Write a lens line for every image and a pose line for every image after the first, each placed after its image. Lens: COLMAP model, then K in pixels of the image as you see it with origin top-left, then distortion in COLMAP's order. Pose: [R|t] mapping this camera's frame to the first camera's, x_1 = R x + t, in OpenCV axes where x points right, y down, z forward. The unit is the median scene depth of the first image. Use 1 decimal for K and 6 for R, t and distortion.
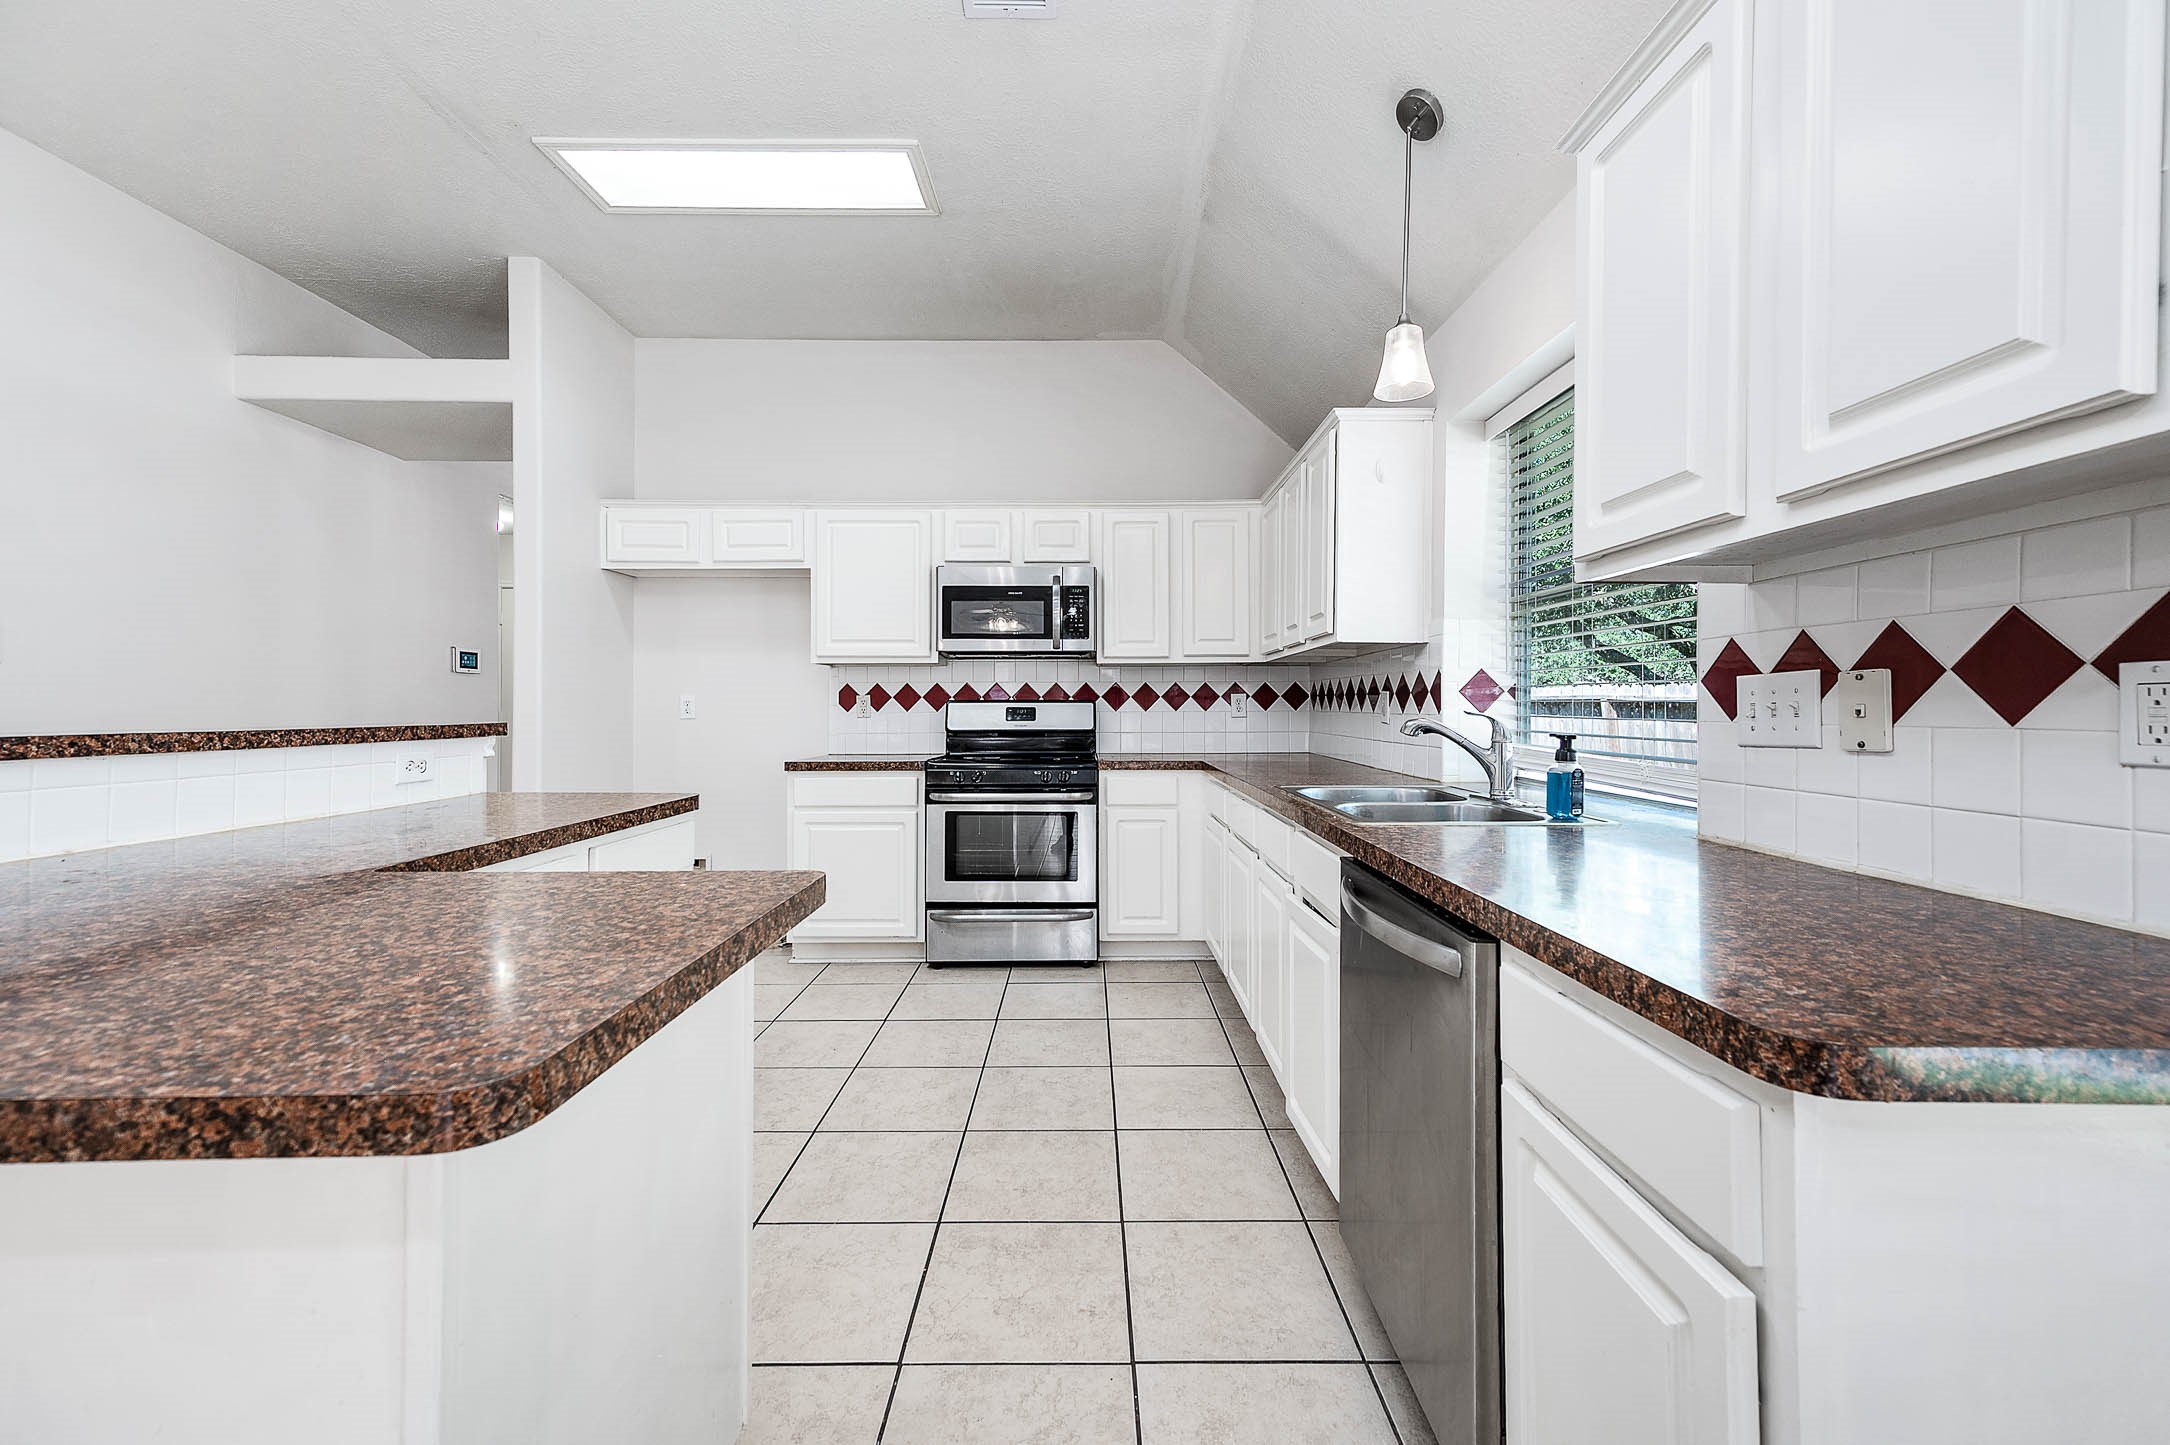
lens RADIAL K [[854.5, 0, 1086.2], [0, 854.5, 706.3], [0, 0, 1]] dist [0.009425, 0.000138]
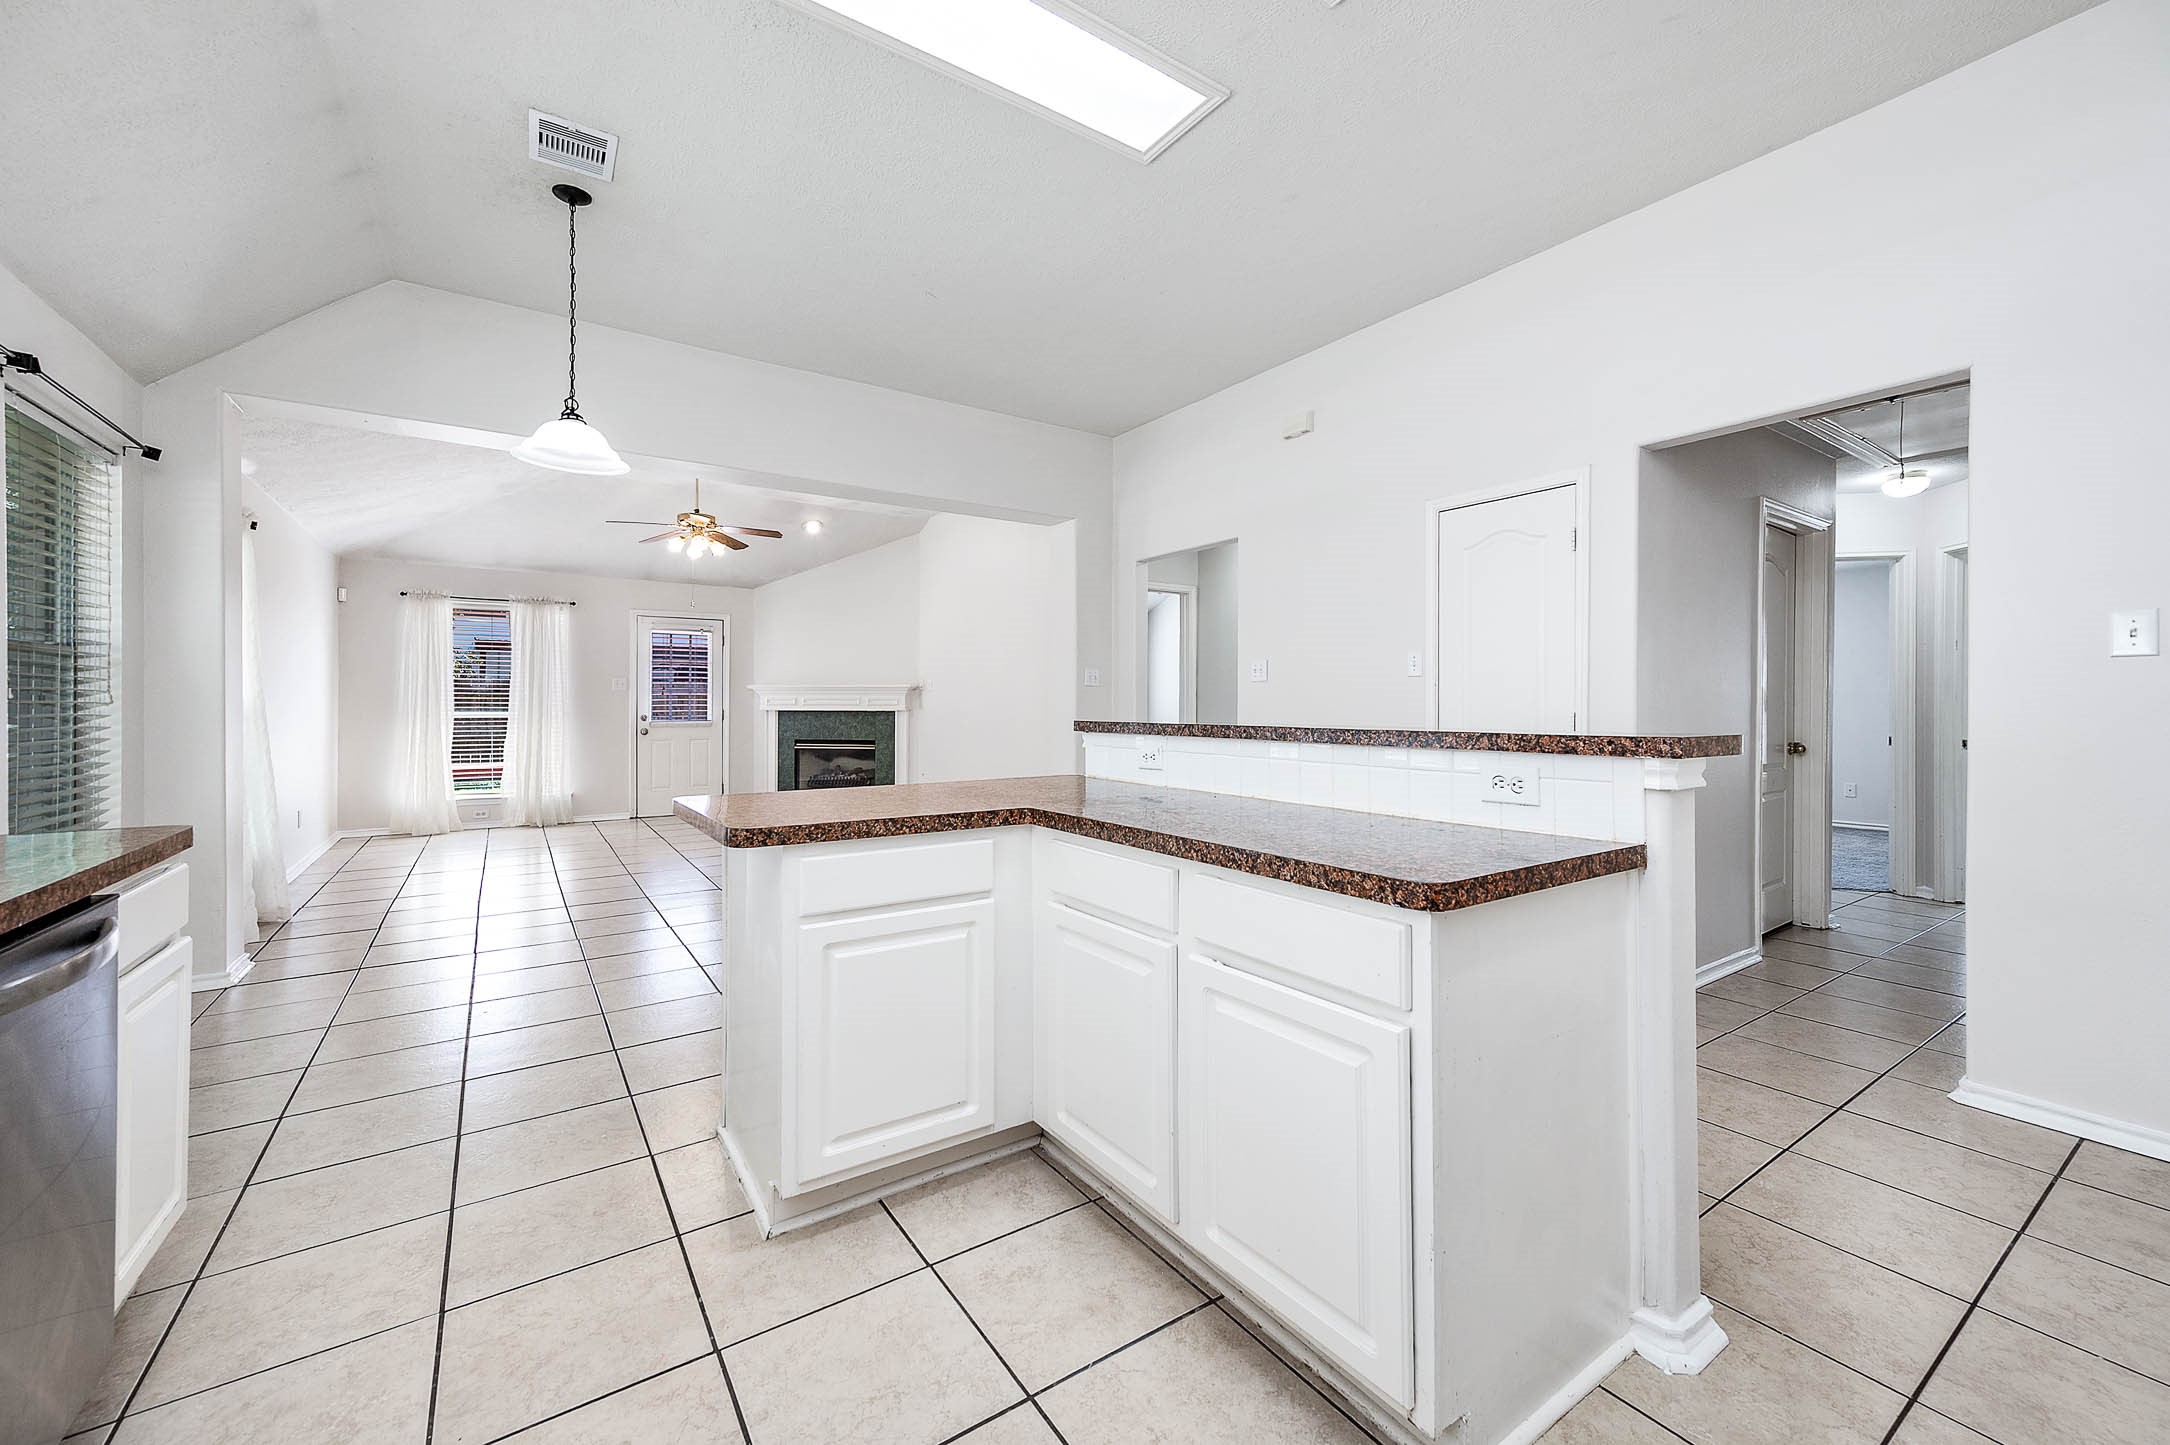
lens RADIAL K [[854.5, 0, 1091.6], [0, 854.5, 706.9], [0, 0, 1]] dist [0.009425, 0.000138]
pose [[-0.823064, -0.002538, -0.567943, -0.000016], [-0.002890, 0.999996, -0.000282, -0.000941], [0.567941, 0.001409, -0.823068, 1.488553]]
